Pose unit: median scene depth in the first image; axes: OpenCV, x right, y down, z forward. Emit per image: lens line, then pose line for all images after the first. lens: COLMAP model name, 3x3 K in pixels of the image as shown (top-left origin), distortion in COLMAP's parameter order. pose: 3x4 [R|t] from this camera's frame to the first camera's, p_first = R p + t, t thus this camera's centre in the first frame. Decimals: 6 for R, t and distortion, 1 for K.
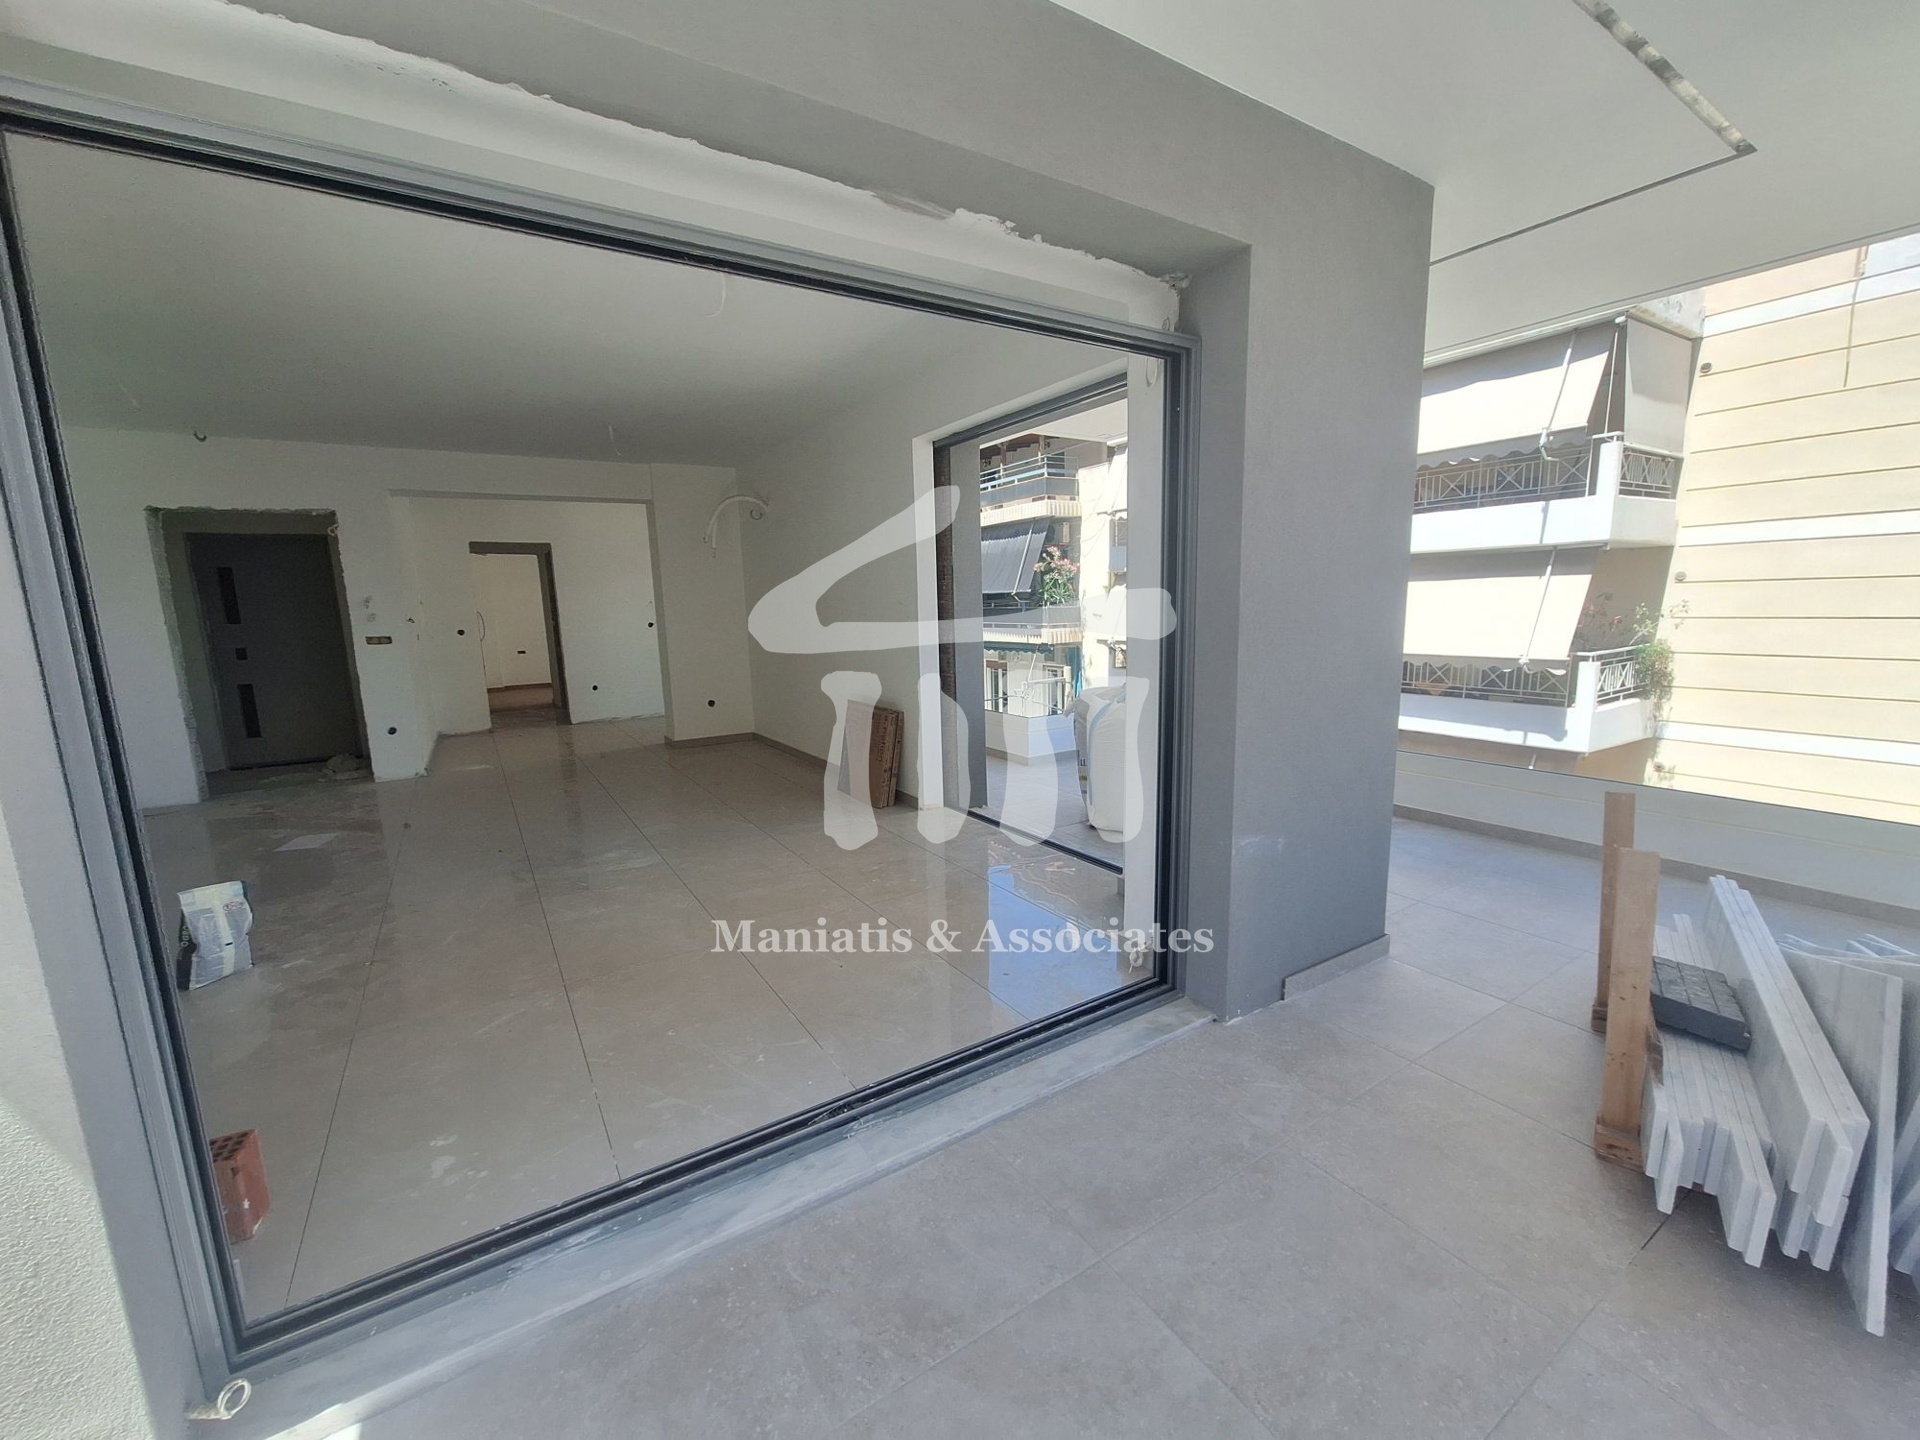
lens RADIAL K [[750.9, 0, 953.2], [0, 750.9, 712.1], [0, 0, 1]] dist [0.000214, -0.000040]
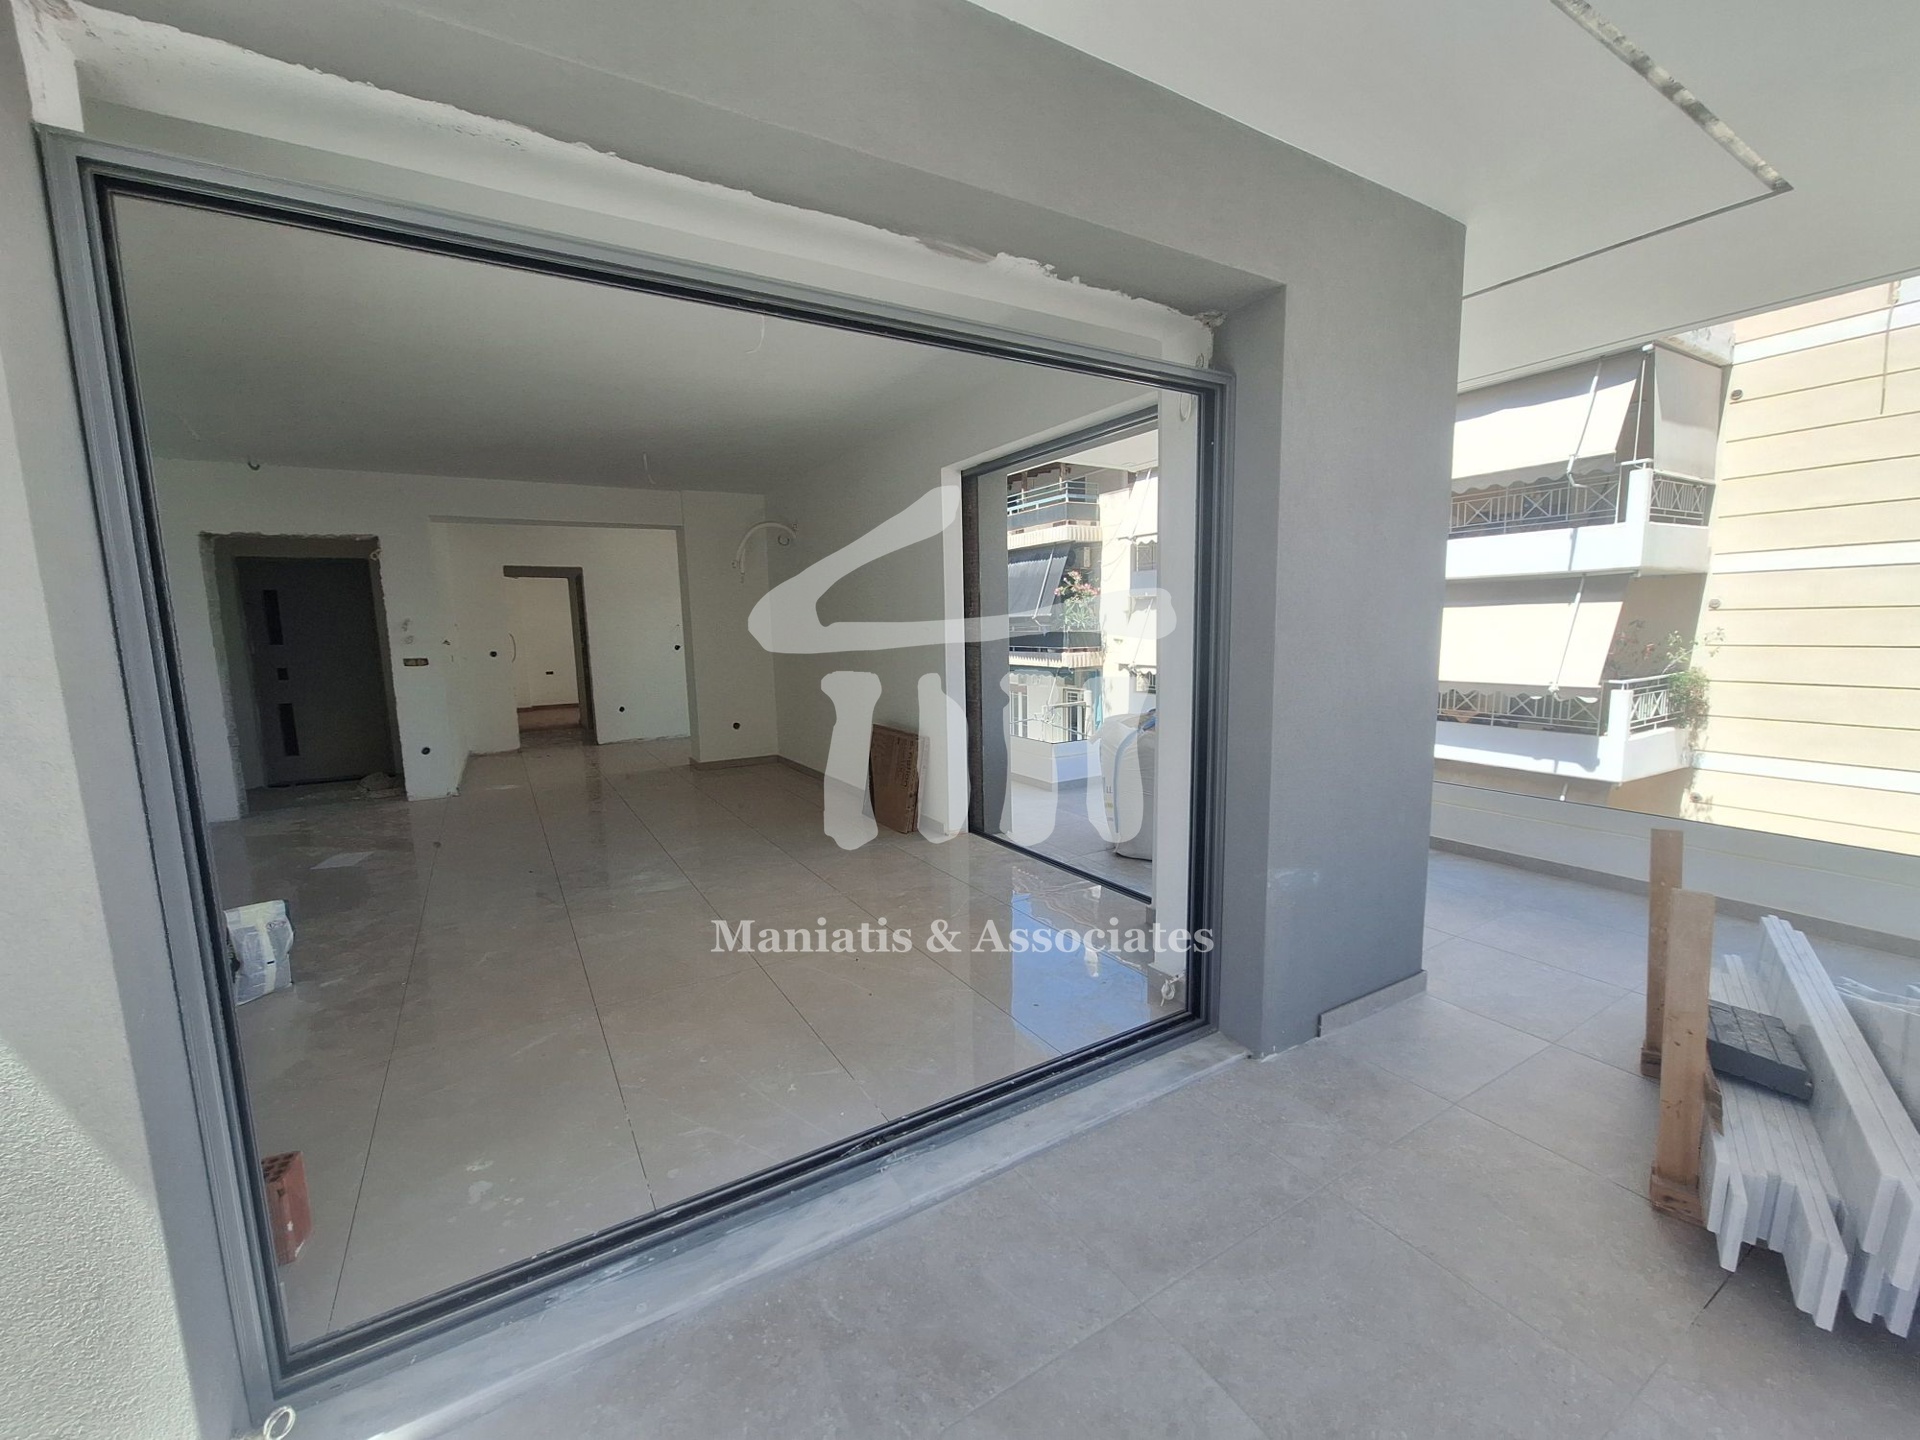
lens RADIAL K [[750.9, 0, 947.5], [0, 750.9, 708.9], [0, 0, 1]] dist [0.000214, -0.000040]
pose [[0.999698, 0.007519, -0.023408, -0.030246], [-0.008202, 0.999539, -0.029217, -0.014415], [0.023178, 0.029400, 0.999299, -0.007530]]
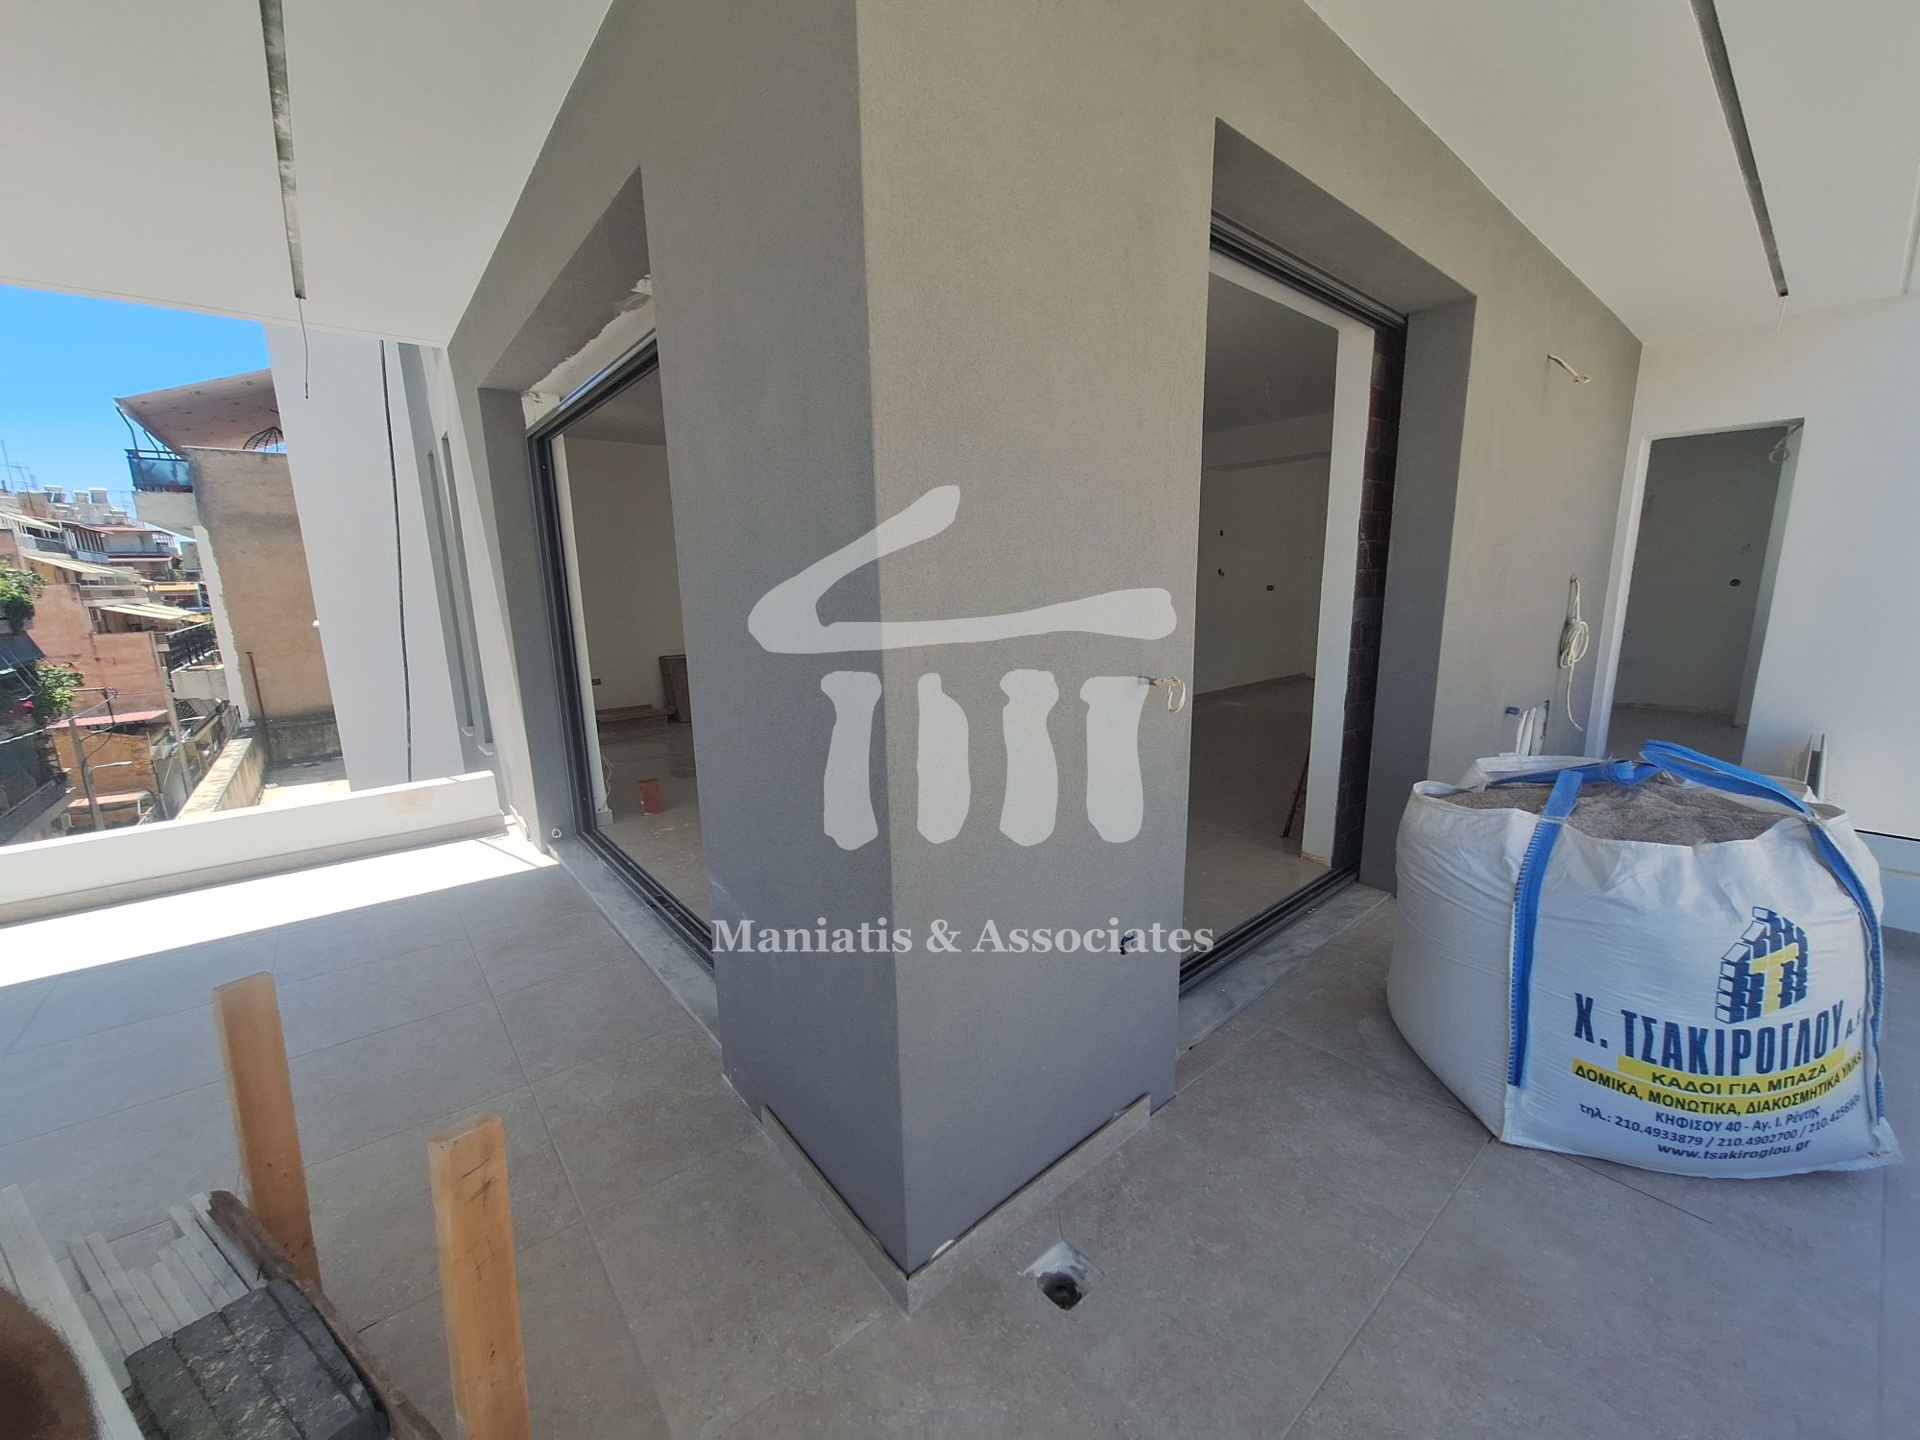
lens RADIAL K [[750.9, 0, 962.0], [0, 750.9, 729.9], [0, 0, 1]] dist [0.000214, -0.000040]
pose [[0.143283, 0.219640, -0.965002, 1.335399], [-0.136347, 0.970146, 0.200566, -0.224800], [0.980245, 0.102838, 0.168953, 1.236933]]
